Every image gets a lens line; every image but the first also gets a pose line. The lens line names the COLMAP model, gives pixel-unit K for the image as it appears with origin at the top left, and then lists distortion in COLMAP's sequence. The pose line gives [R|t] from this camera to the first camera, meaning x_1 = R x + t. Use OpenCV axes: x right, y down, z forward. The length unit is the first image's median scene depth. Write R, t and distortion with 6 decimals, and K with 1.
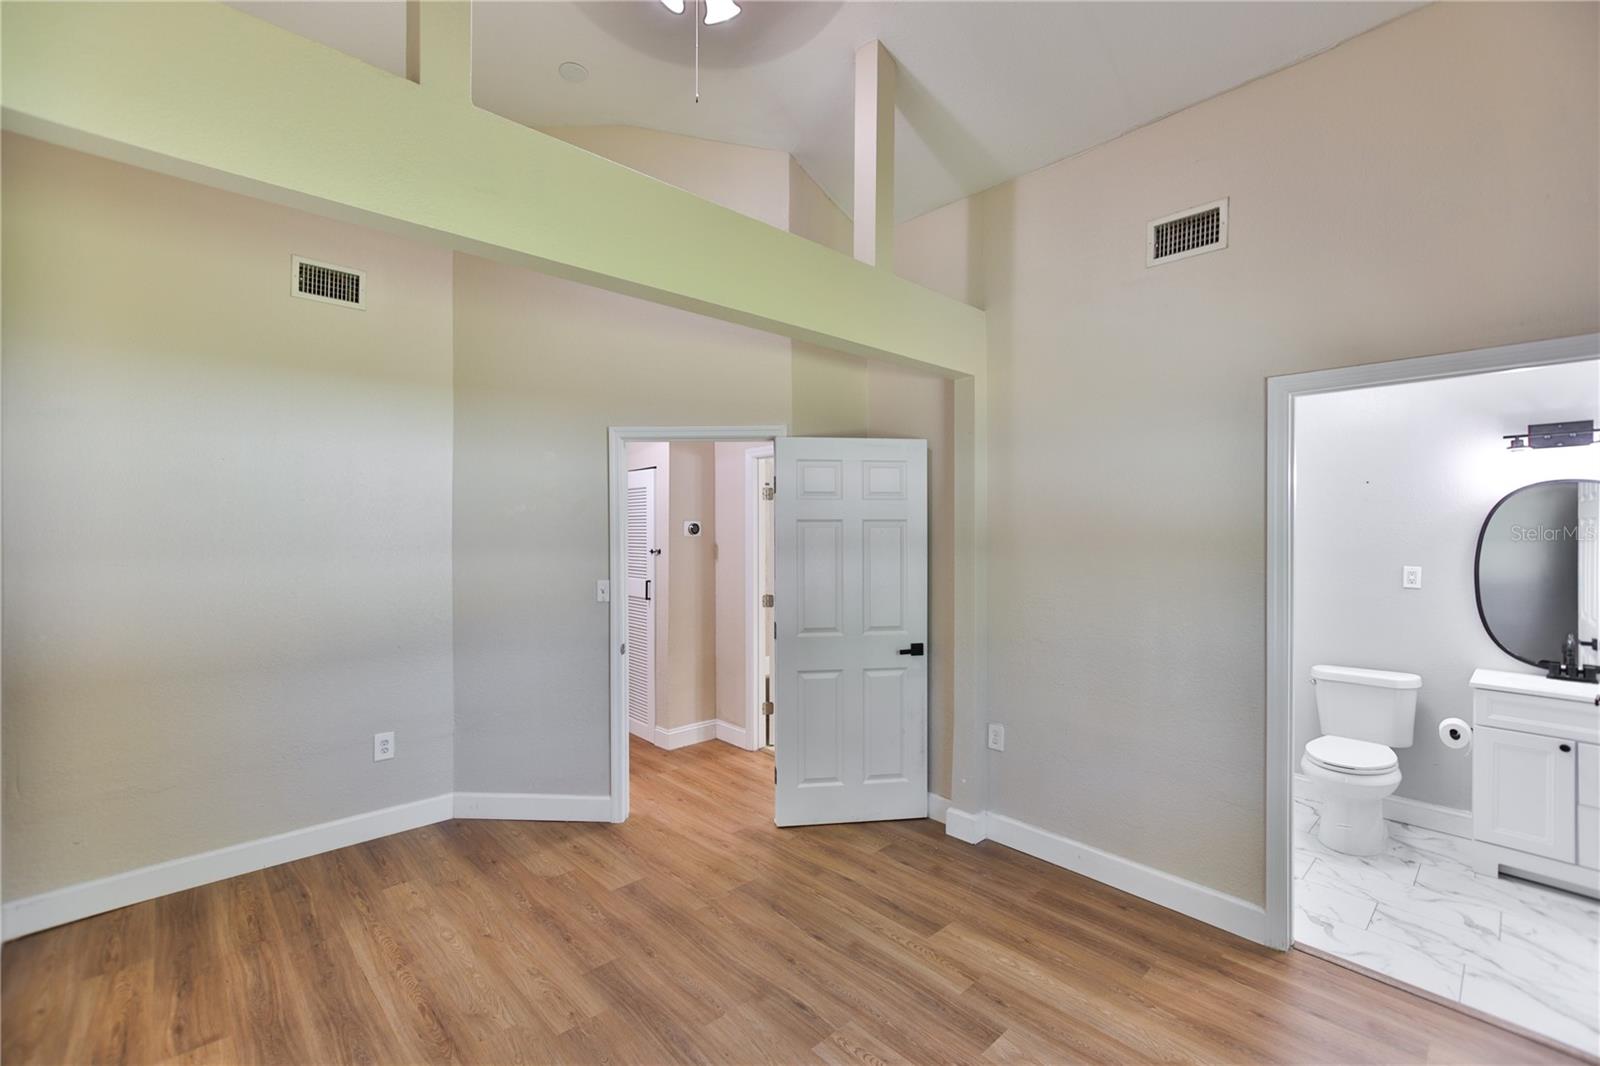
lens RADIAL K [[673.3, 0, 807.5], [0, 673.3, 530.1], [0, 0, 1]] dist [0.010161, 0.000579]
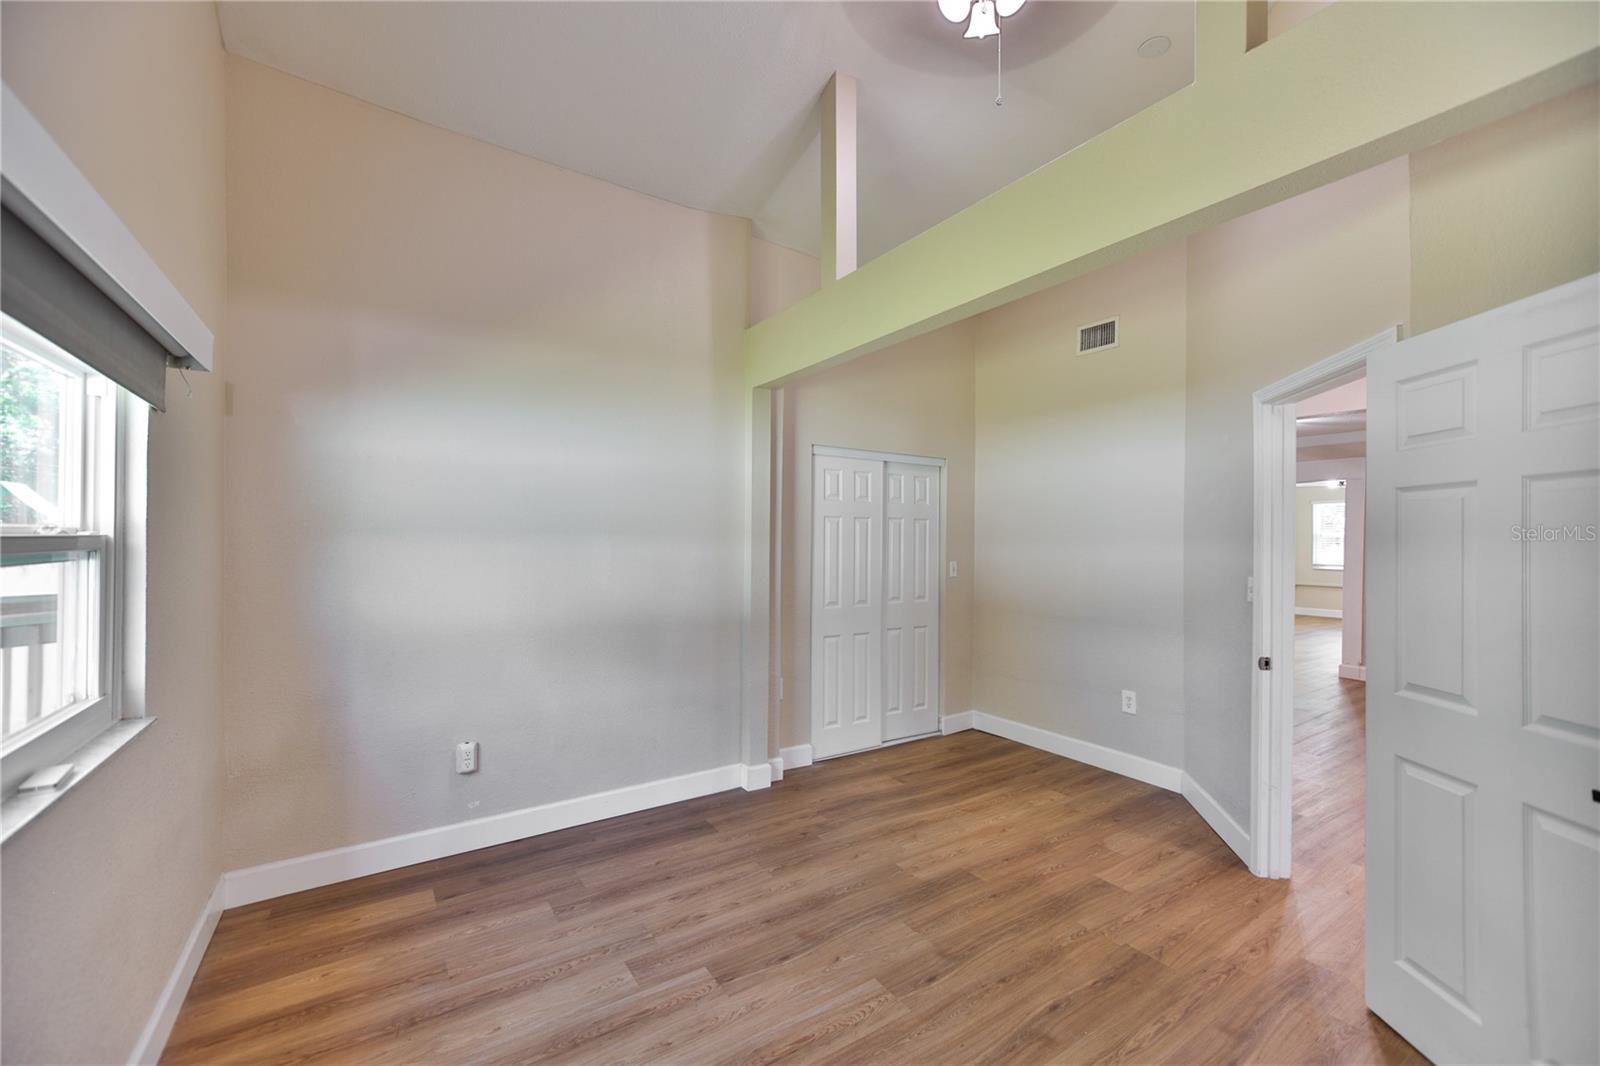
lens RADIAL K [[673.3, 0, 806.4], [0, 673.3, 535.1], [0, 0, 1]] dist [0.010161, 0.000579]
pose [[-0.158477, -0.004598, -0.987352, 0.709190], [-0.005655, 0.999977, -0.003749, 0.033738], [0.987346, 0.004990, -0.158499, 0.680292]]
